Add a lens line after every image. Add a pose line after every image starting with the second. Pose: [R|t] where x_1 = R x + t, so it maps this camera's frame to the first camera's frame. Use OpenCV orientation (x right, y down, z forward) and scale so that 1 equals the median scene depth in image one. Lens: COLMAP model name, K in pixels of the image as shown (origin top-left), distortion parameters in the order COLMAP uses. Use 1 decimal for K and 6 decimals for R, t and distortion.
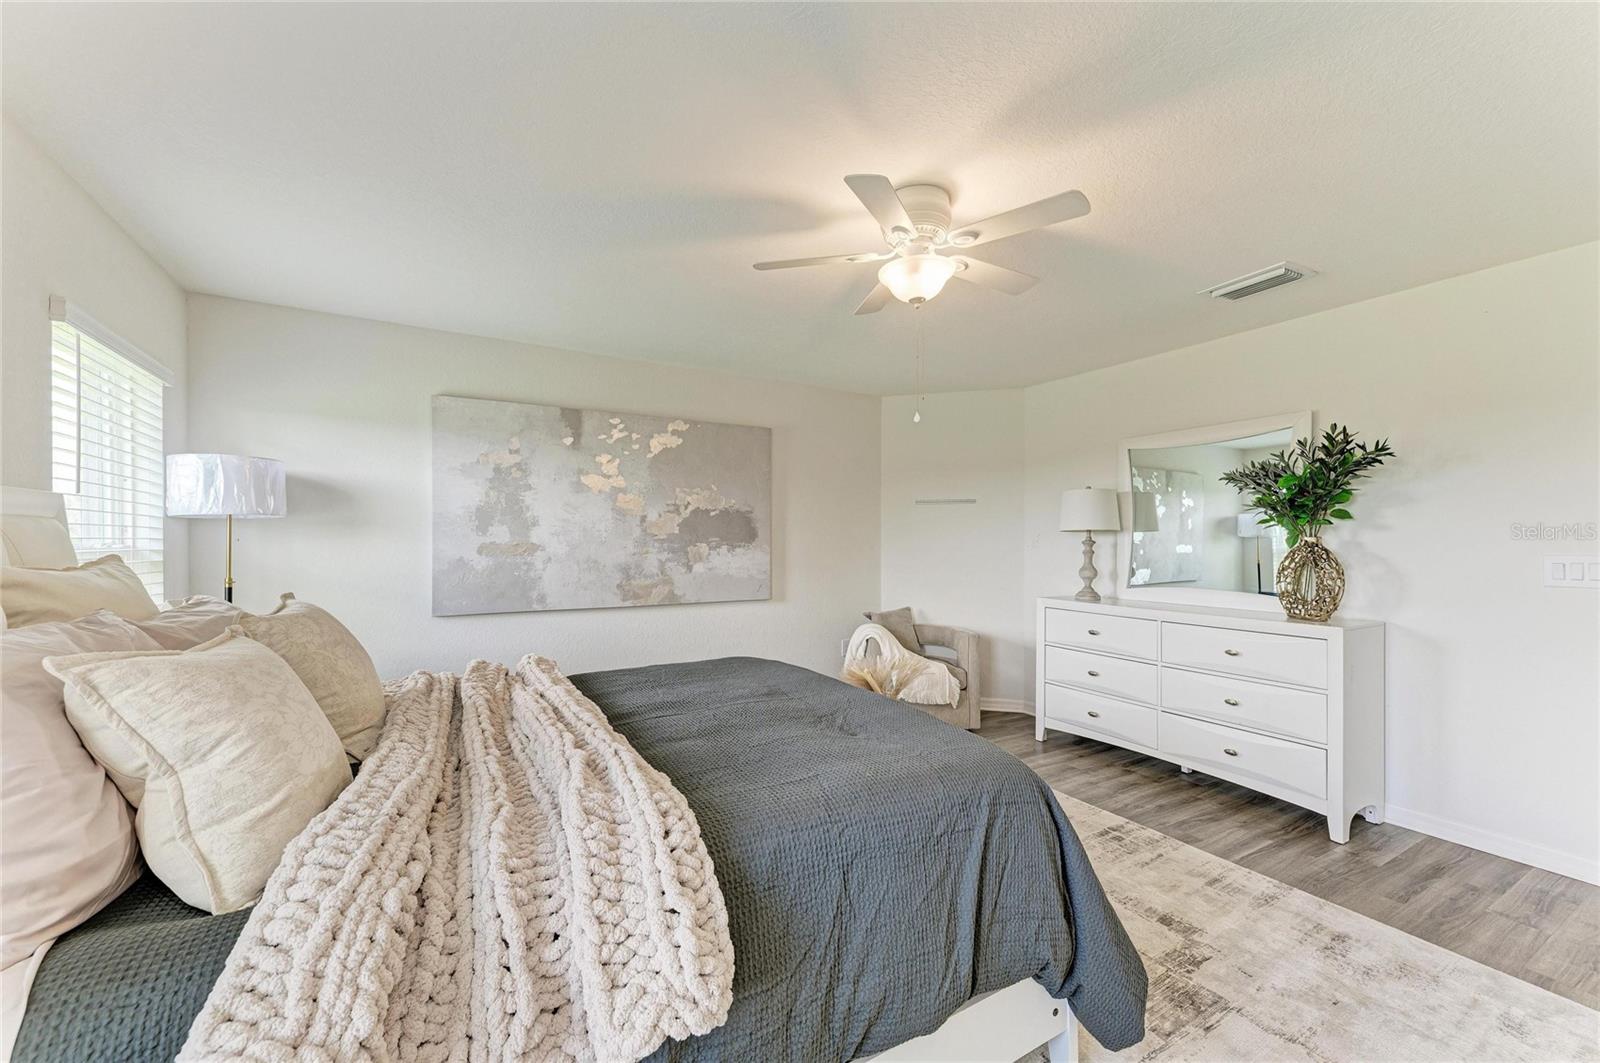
lens RADIAL K [[623.7, 0, 804.6], [0, 623.7, 540.9], [0, 0, 1]] dist [0.017250, -0.004584]
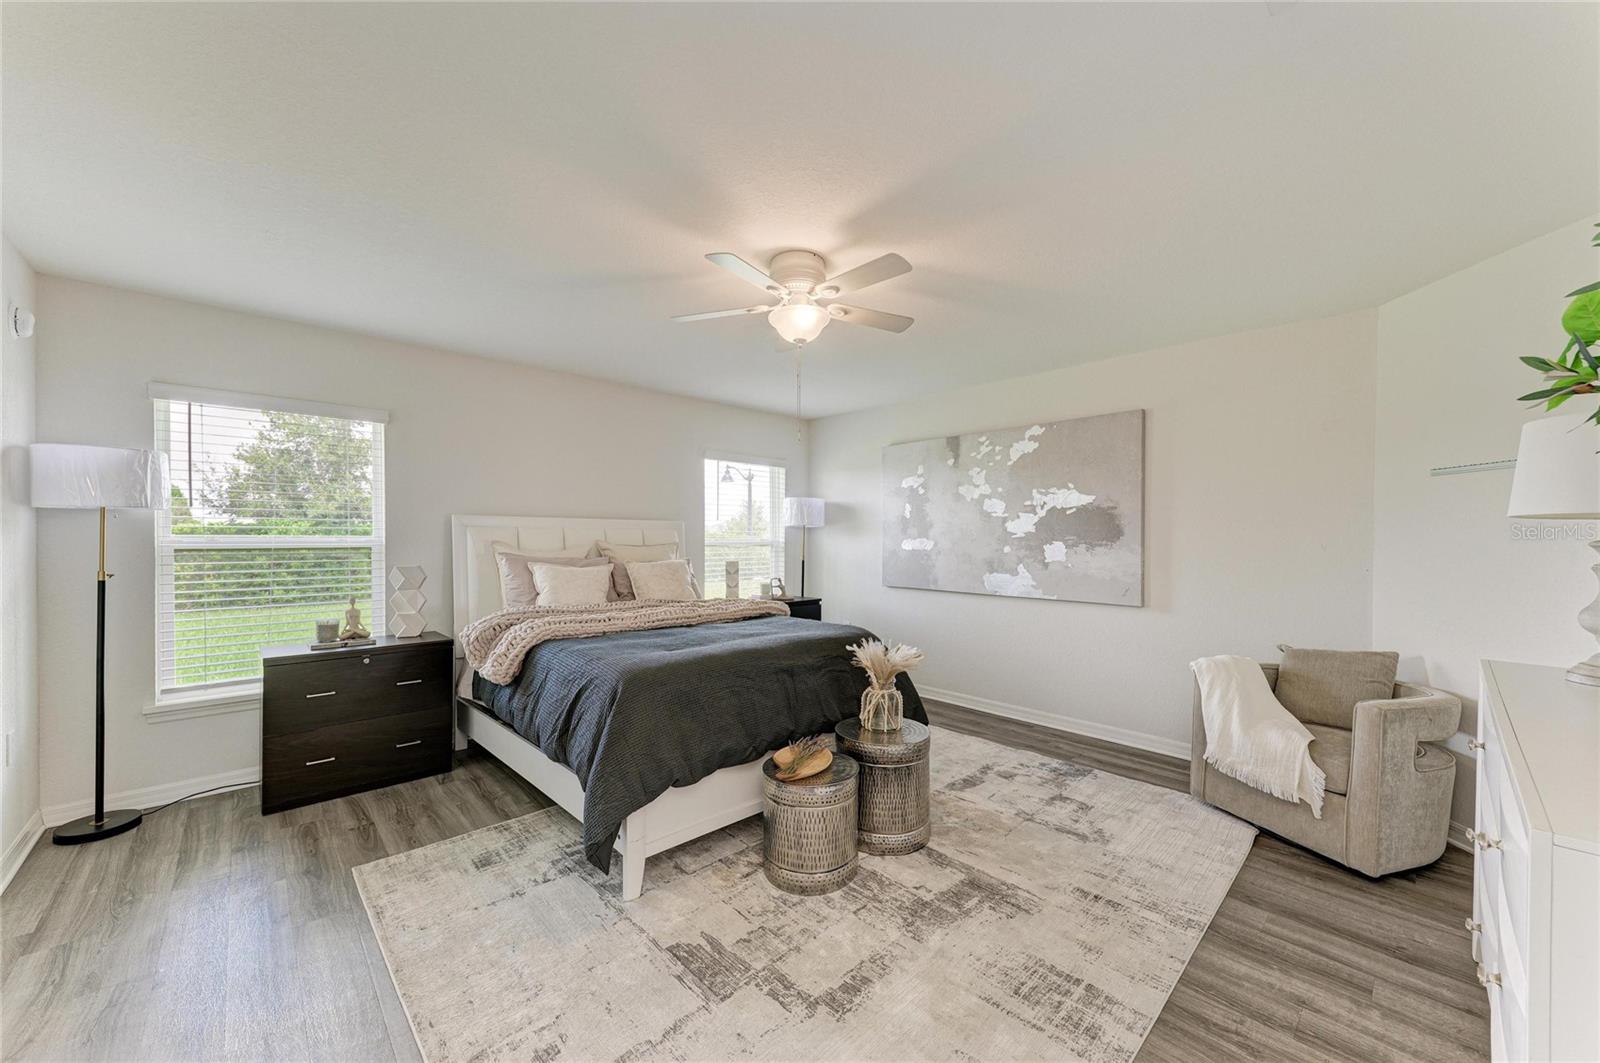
lens RADIAL K [[590.6, 0, 809.1], [0, 590.6, 535.7], [0, 0, 1]] dist [0.005601, -0.001757]
pose [[0.238599, -0.000790, -0.971118, 0.714768], [0.000044, 1.000000, -0.000803, -0.005269], [0.971118, 0.000149, 0.238599, 0.404215]]
